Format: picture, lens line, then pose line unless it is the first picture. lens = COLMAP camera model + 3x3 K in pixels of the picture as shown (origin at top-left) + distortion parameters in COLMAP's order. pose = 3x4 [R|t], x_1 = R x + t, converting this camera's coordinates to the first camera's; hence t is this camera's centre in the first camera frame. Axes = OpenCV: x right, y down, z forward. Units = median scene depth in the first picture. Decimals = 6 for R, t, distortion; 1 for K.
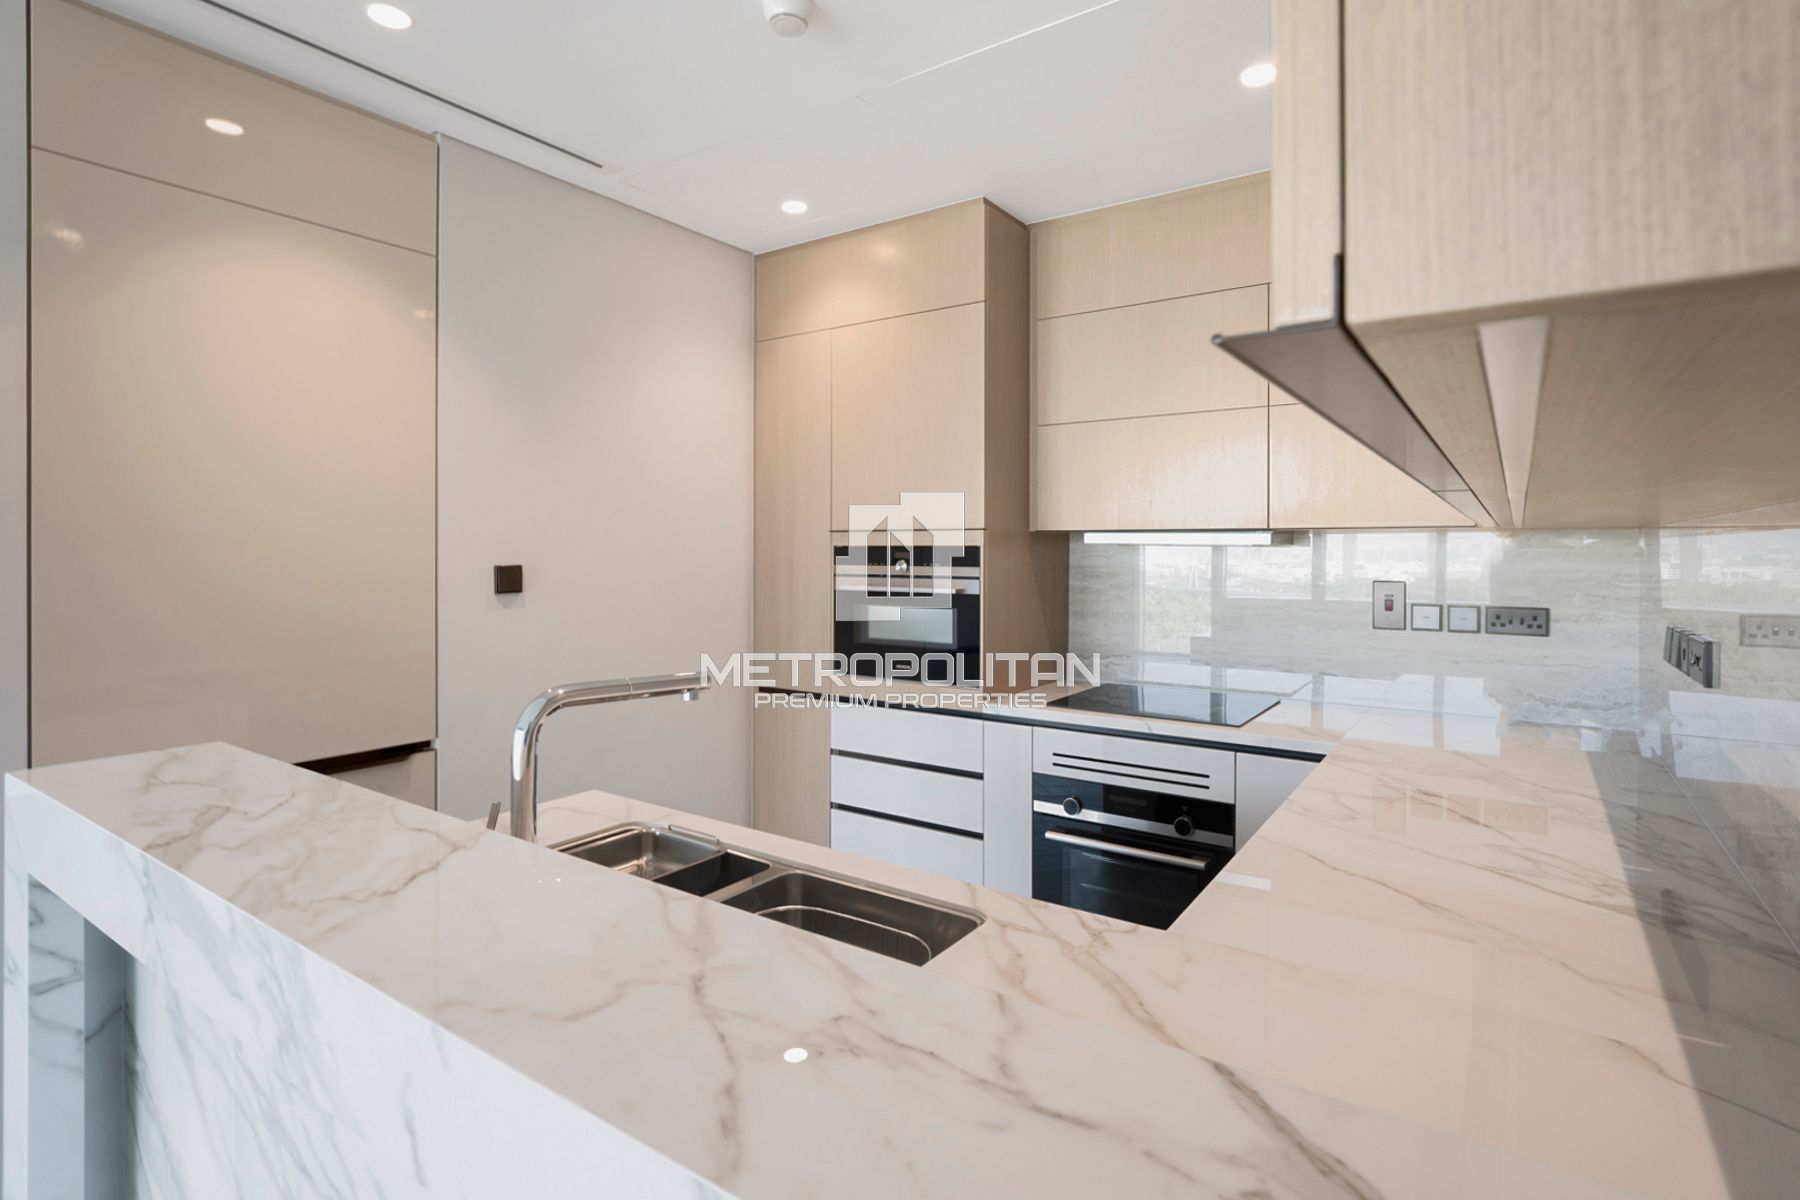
lens RADIAL K [[879.4, 0, 901.2], [0, 879.4, 569.0], [0, 0, 1]] dist [-0.004206, -0.000142]
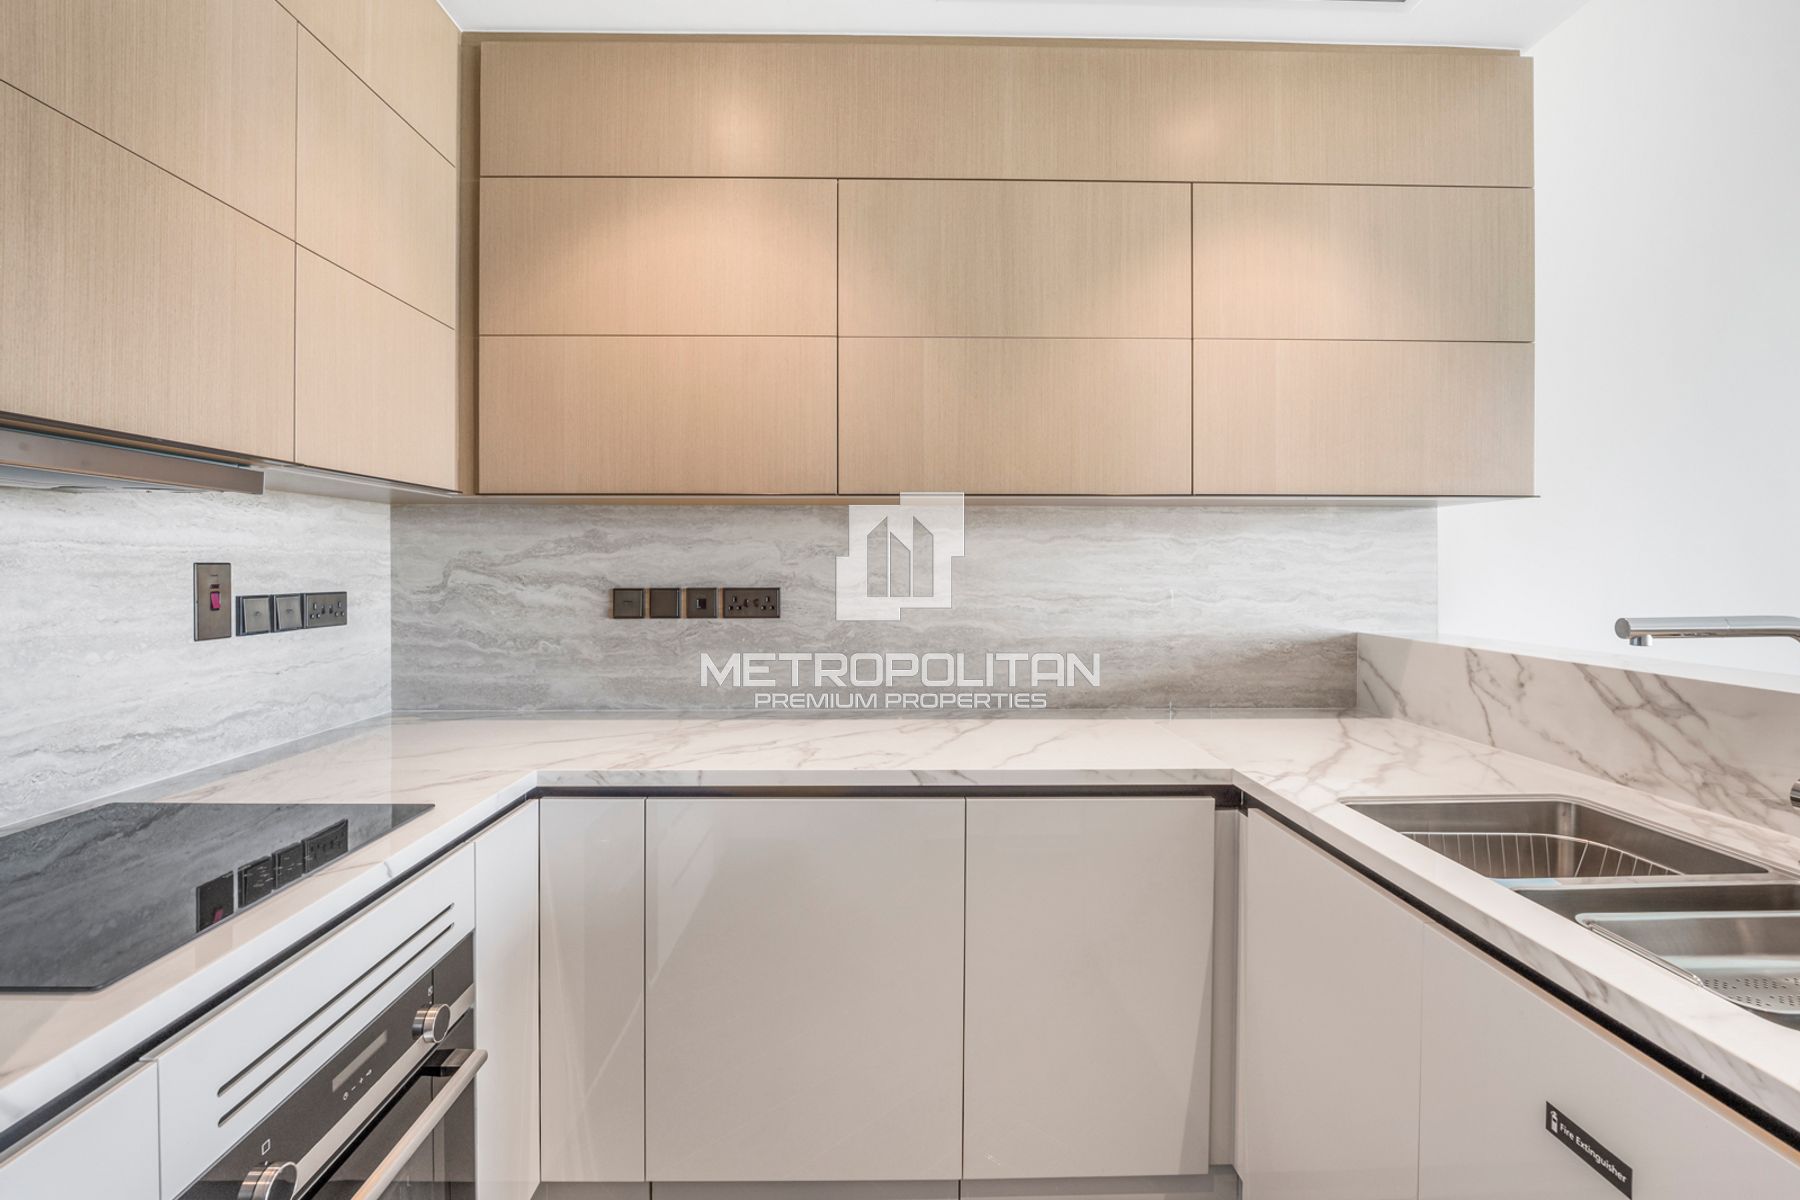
lens RADIAL K [[840.2, 0, 891.5], [0, 840.2, 570.2], [0, 0, 1]] dist [-0.017044, -0.000099]
pose [[-0.584553, -0.008062, 0.811315, -0.216814], [0.015005, 0.999672, 0.020745, 0.013934], [-0.811217, 0.024301, -0.584240, 0.960572]]
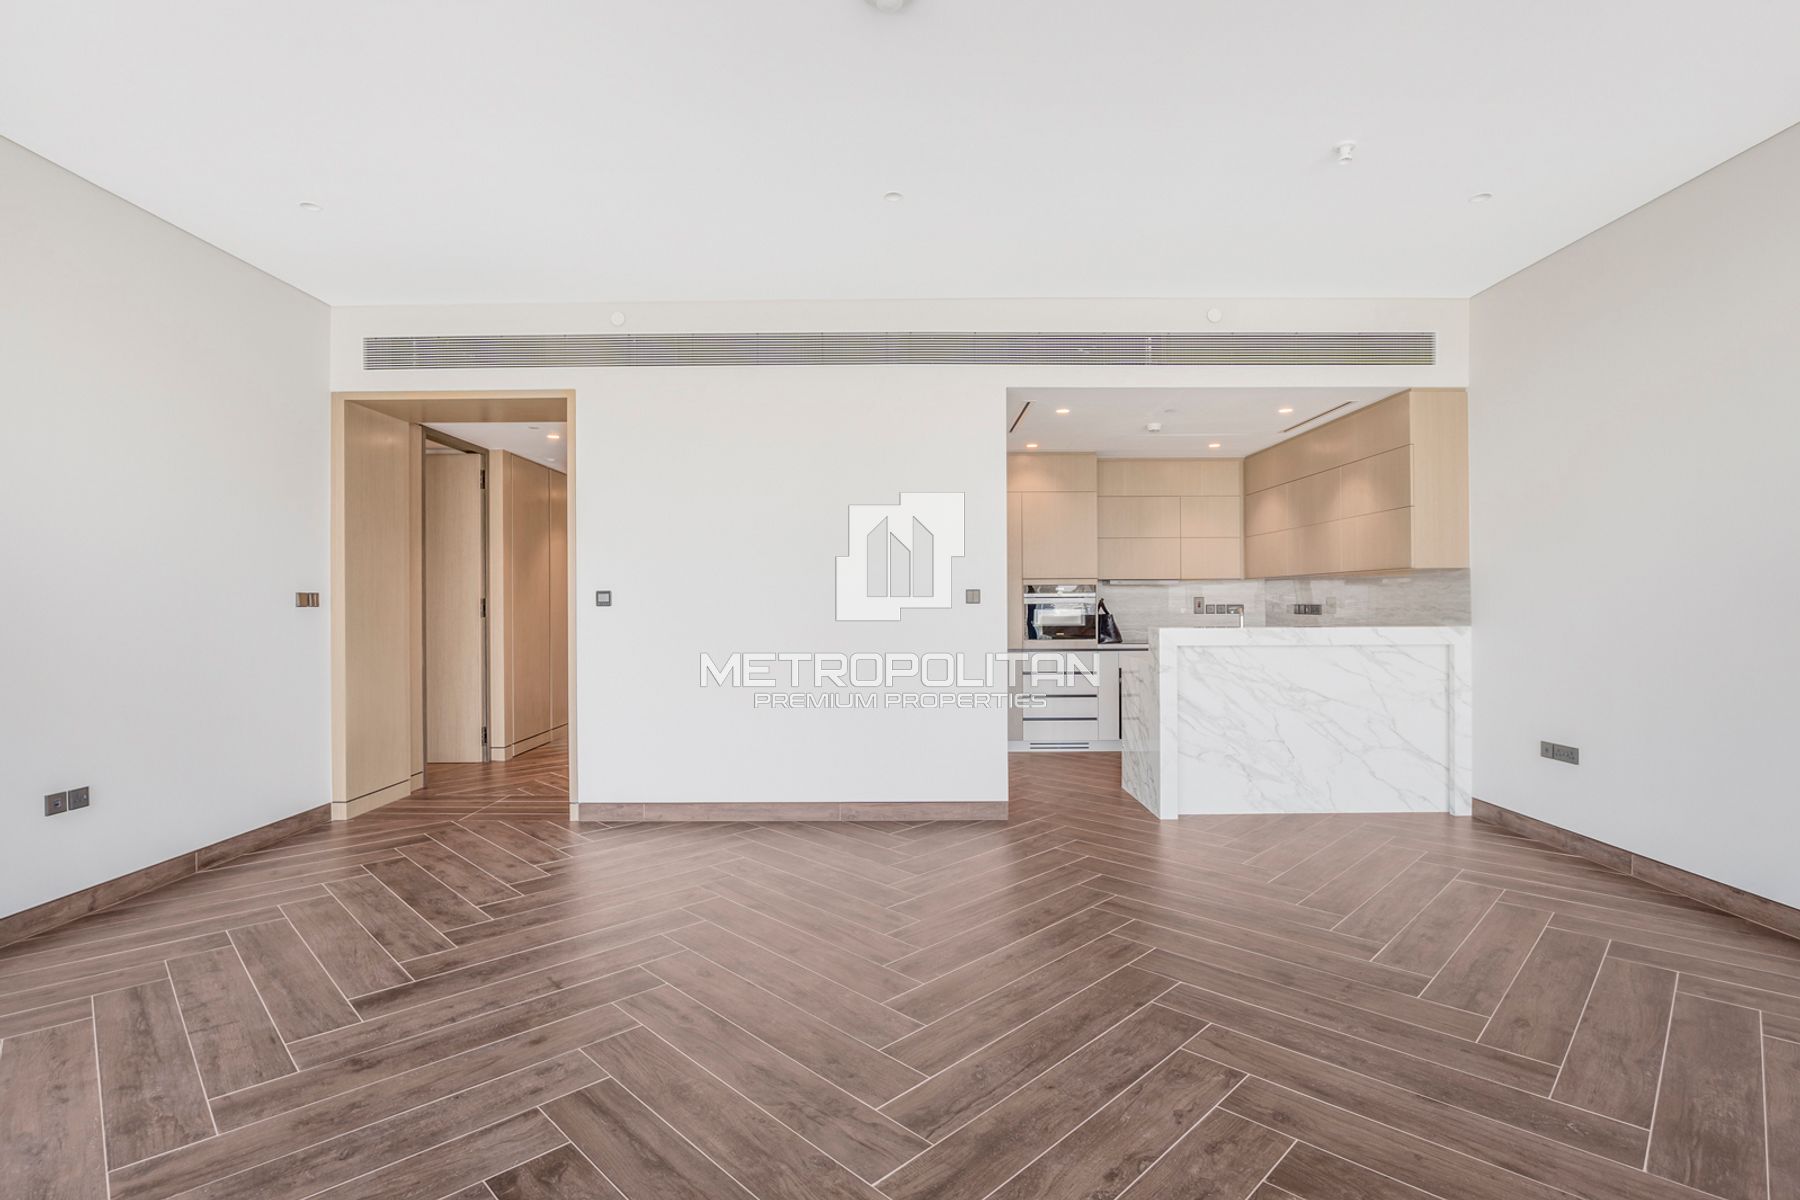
lens RADIAL K [[856.0, 0, 903.0], [0, 856.0, 599.3], [0, 0, 1]] dist [-0.025715, -0.000040]
pose [[0.820837, -0.004064, 0.571148, -1.910225], [0.017983, 0.999663, -0.018731, 0.056042], [-0.570880, 0.025646, 0.820633, -0.789393]]
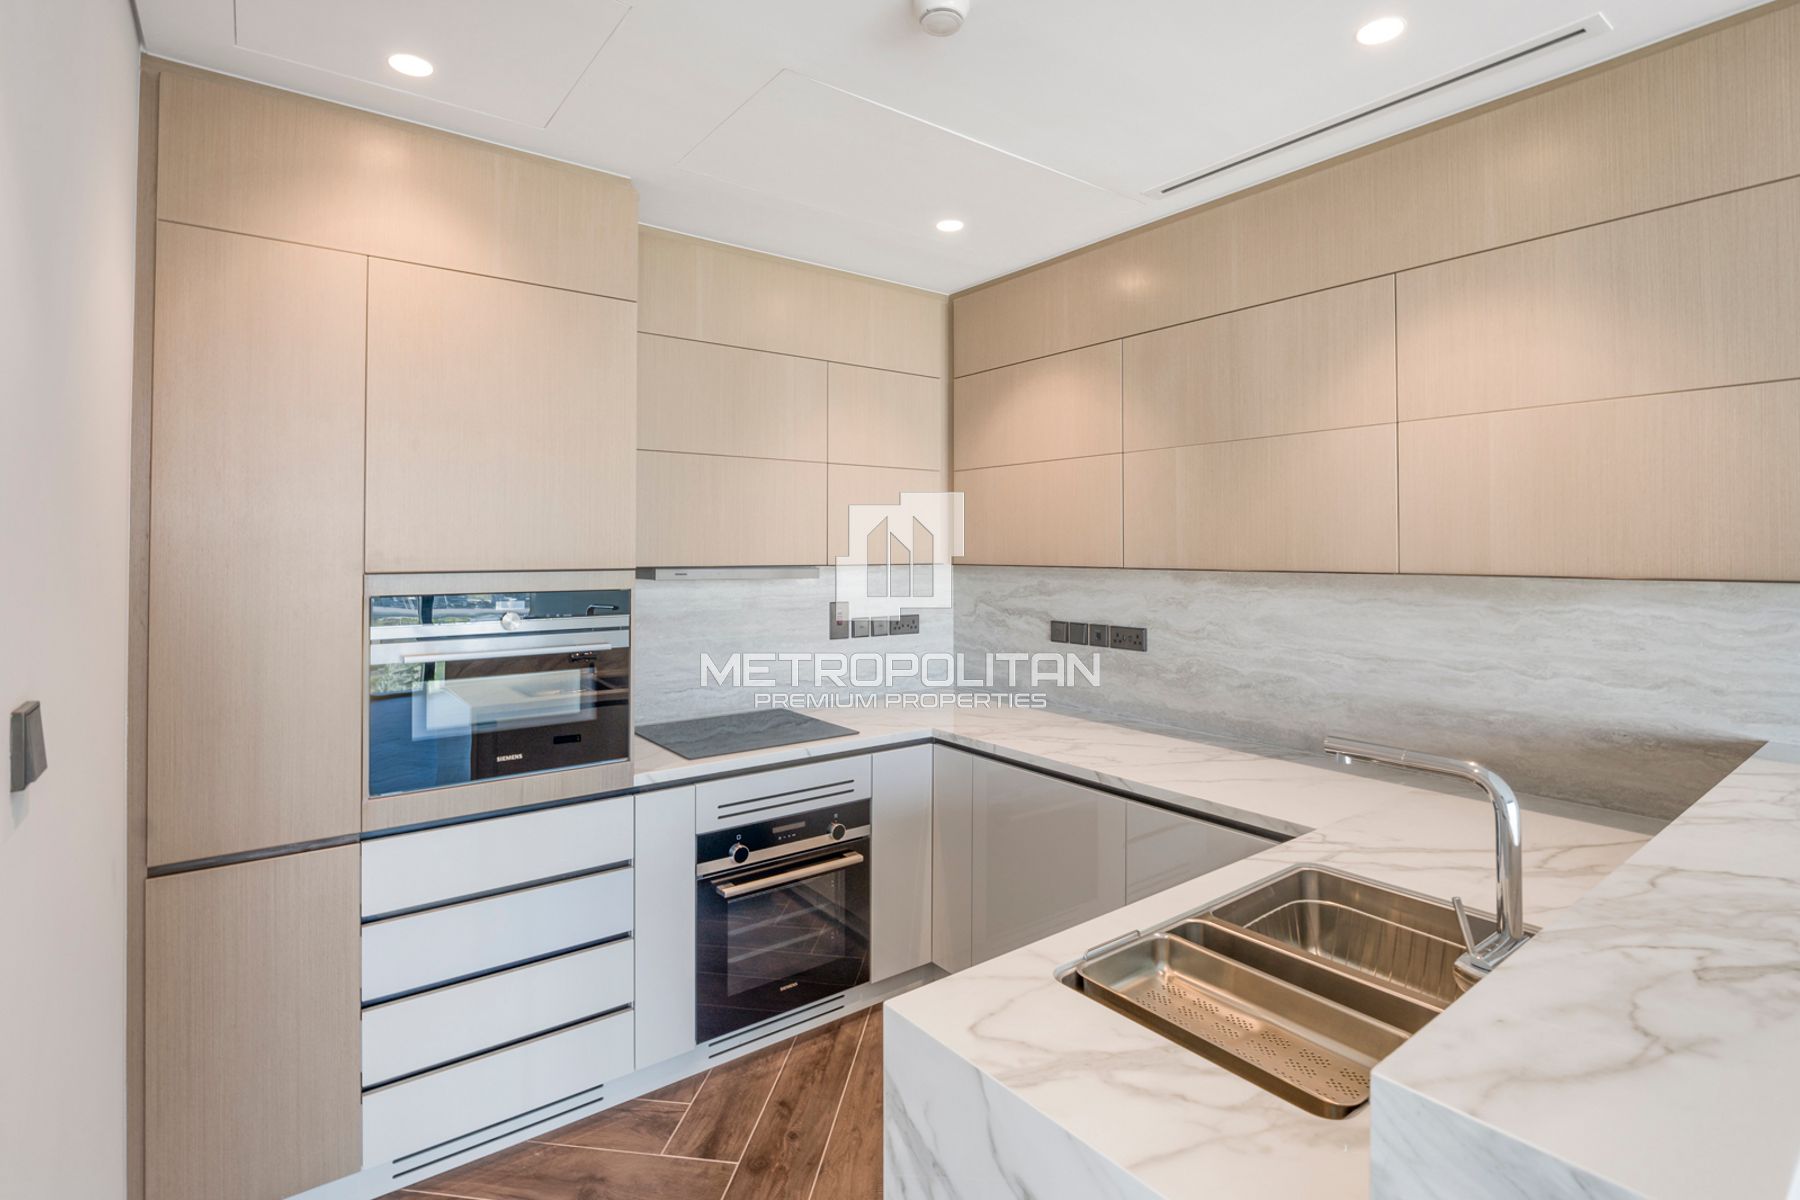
lens RADIAL K [[849.6, 0, 907.3], [0, 849.6, 537.1], [0, 0, 1]] dist [-0.017840, 0.000200]
pose [[0.305271, 0.012445, 0.952184, -0.628795], [0.019720, 0.999618, -0.019388, -0.057479], [-0.952061, 0.024696, 0.304909, 0.517522]]
